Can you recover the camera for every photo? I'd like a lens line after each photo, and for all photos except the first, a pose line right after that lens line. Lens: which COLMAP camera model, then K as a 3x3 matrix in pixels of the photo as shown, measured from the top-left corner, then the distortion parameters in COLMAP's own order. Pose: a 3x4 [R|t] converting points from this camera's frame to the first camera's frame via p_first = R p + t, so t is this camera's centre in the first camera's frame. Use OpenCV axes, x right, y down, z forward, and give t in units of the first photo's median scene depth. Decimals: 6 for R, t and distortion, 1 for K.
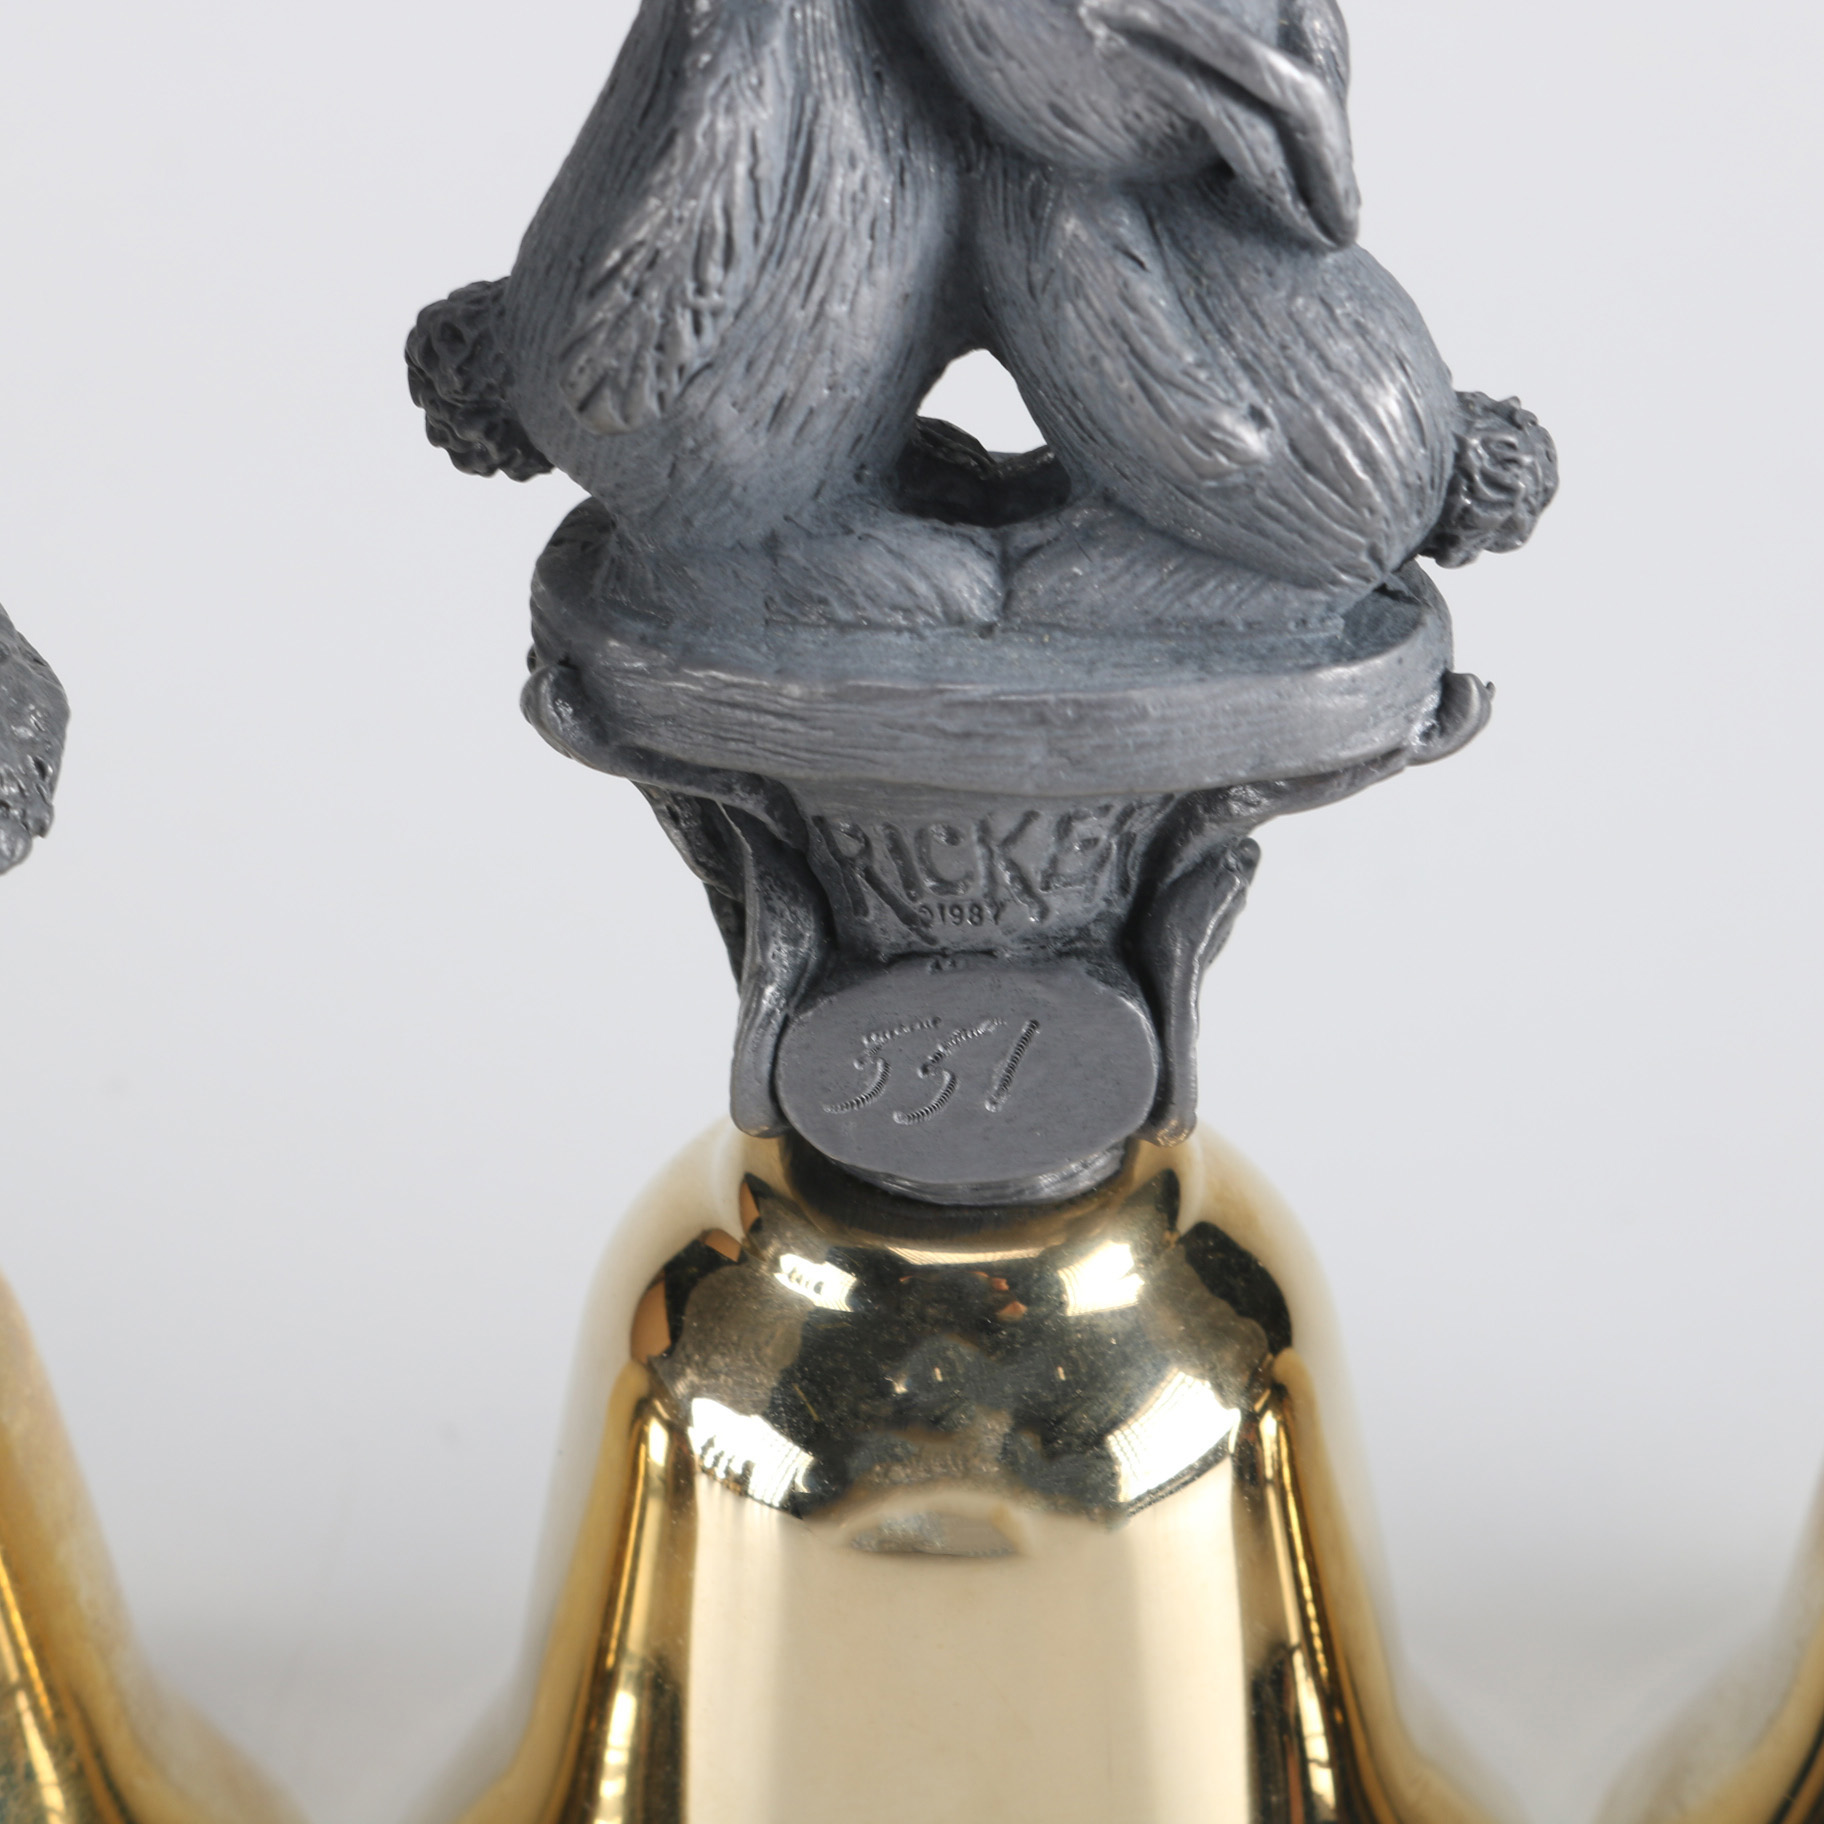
lens RADIAL K [[7050.7, 0, 912.0], [0, 7050.7, 912.0], [0, 0, 1]] dist [0.082427, -2.180976]
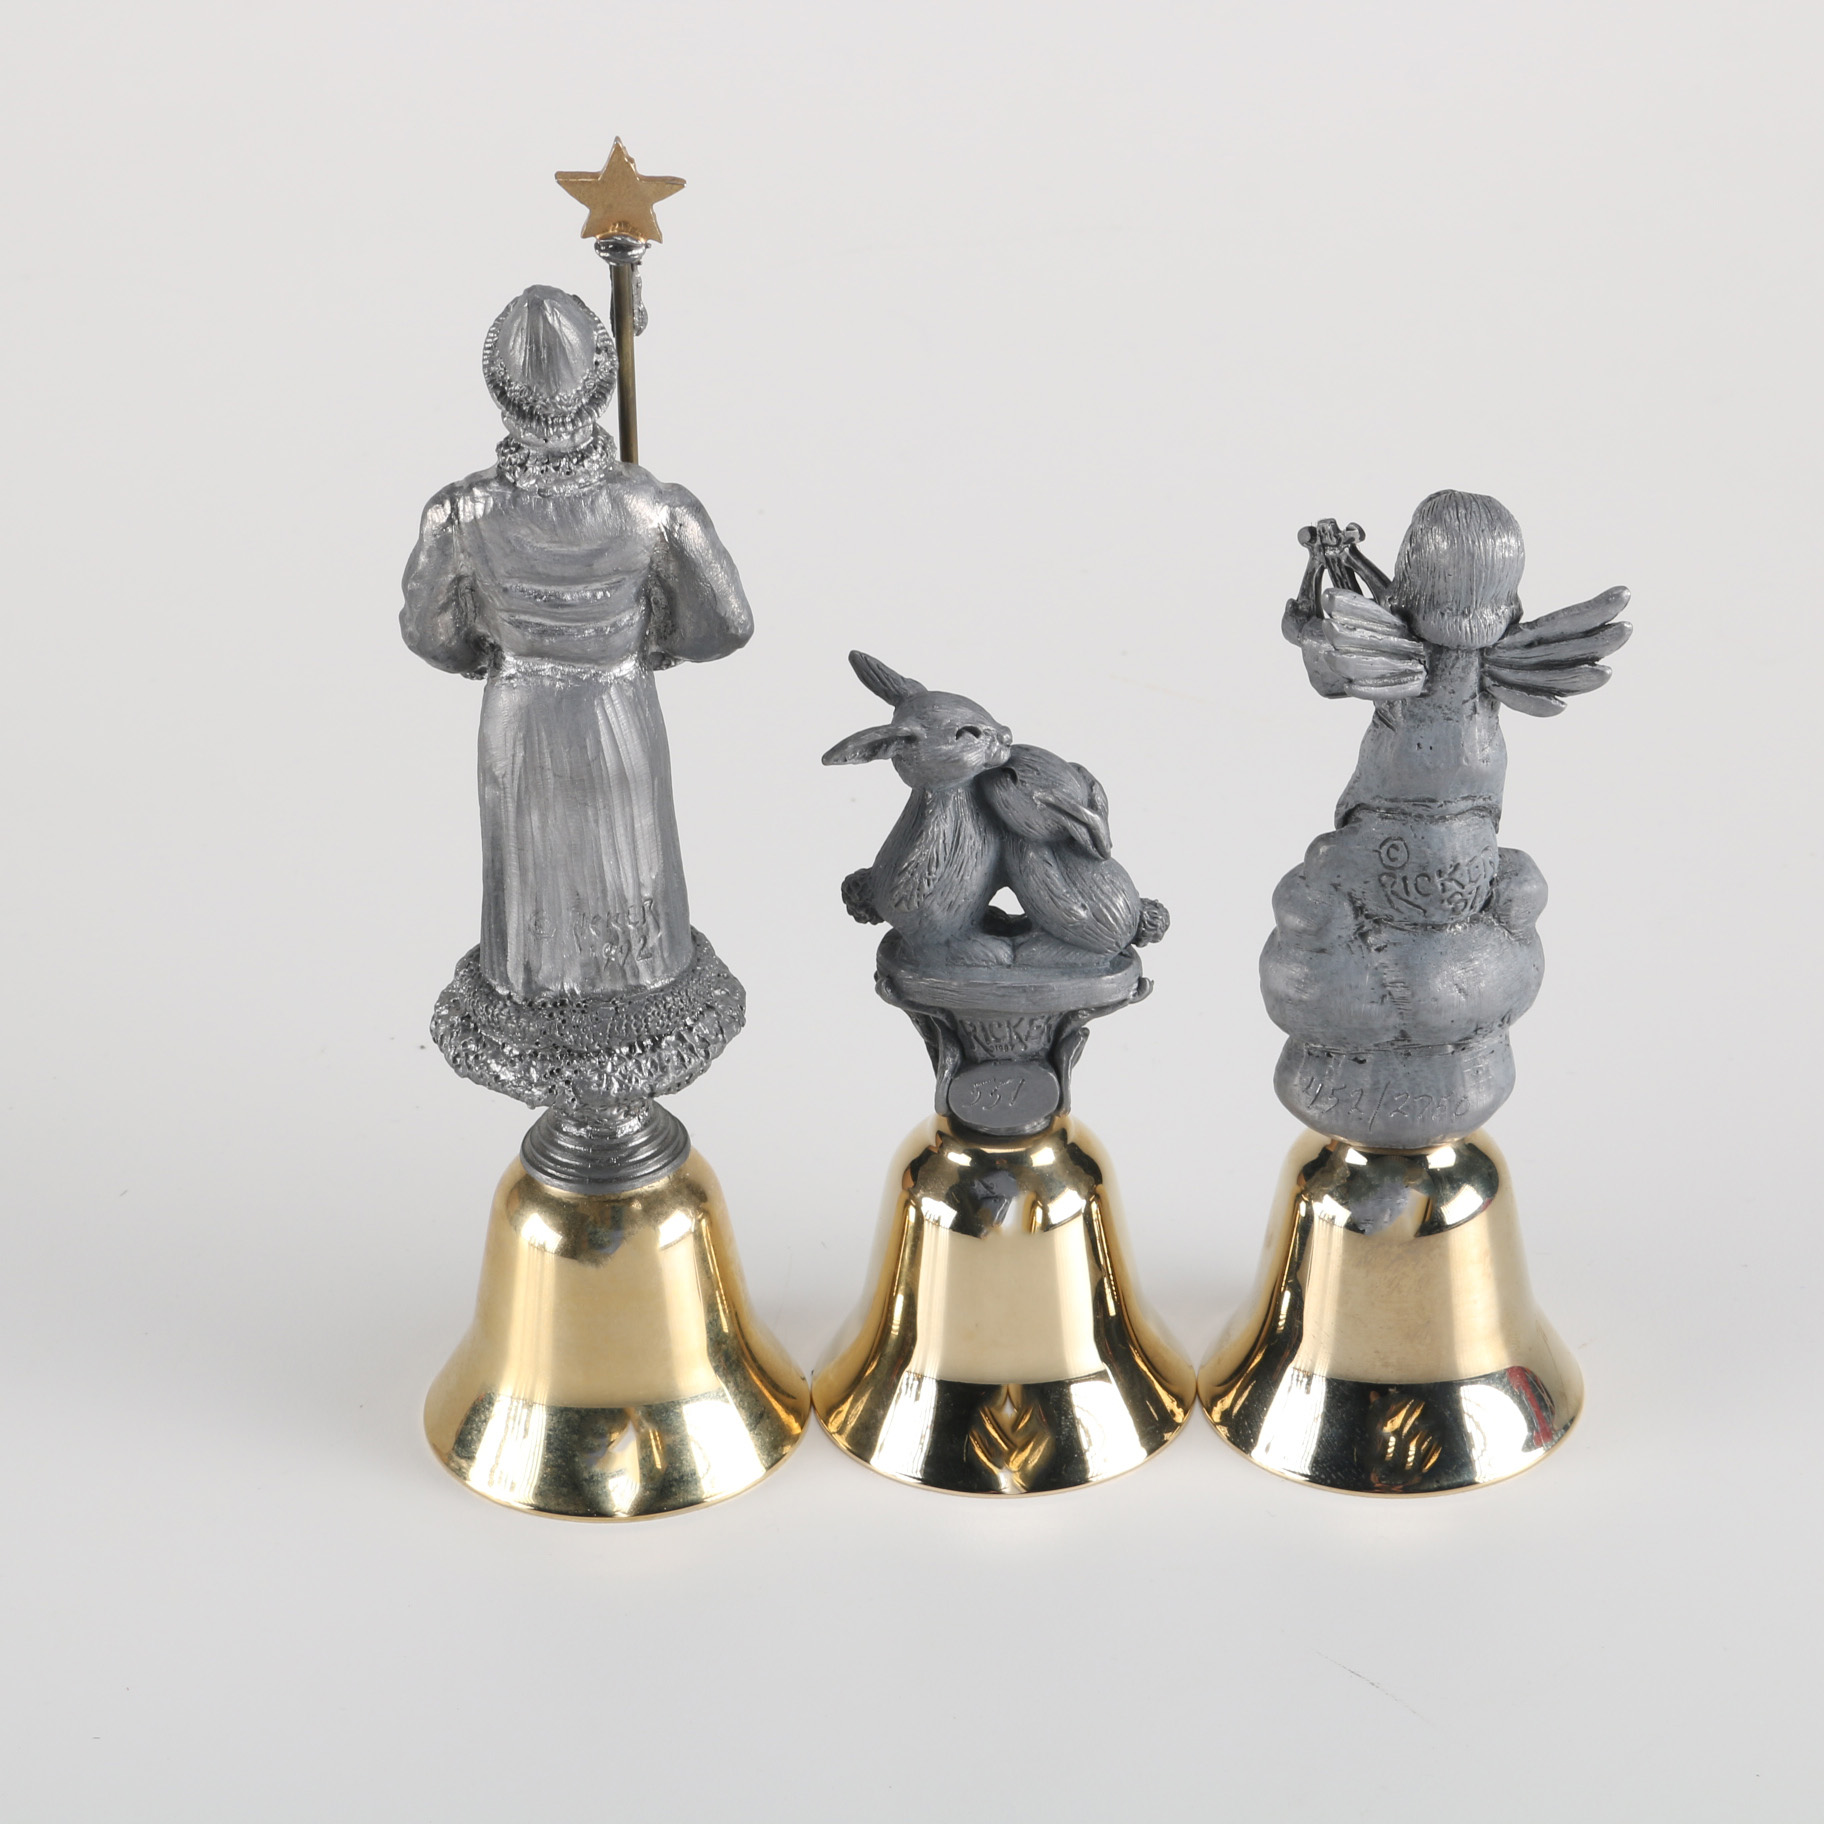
lens RADIAL K [[7050.7, 0, 912.0], [0, 7050.7, 912.0], [0, 0, 1]] dist [0.082427, -2.180976]
pose [[0.999947, -0.009247, 0.004482, -0.053437], [0.009457, 0.998733, -0.049422, 0.106864], [-0.004019, 0.049462, 0.998768, -2.528384]]
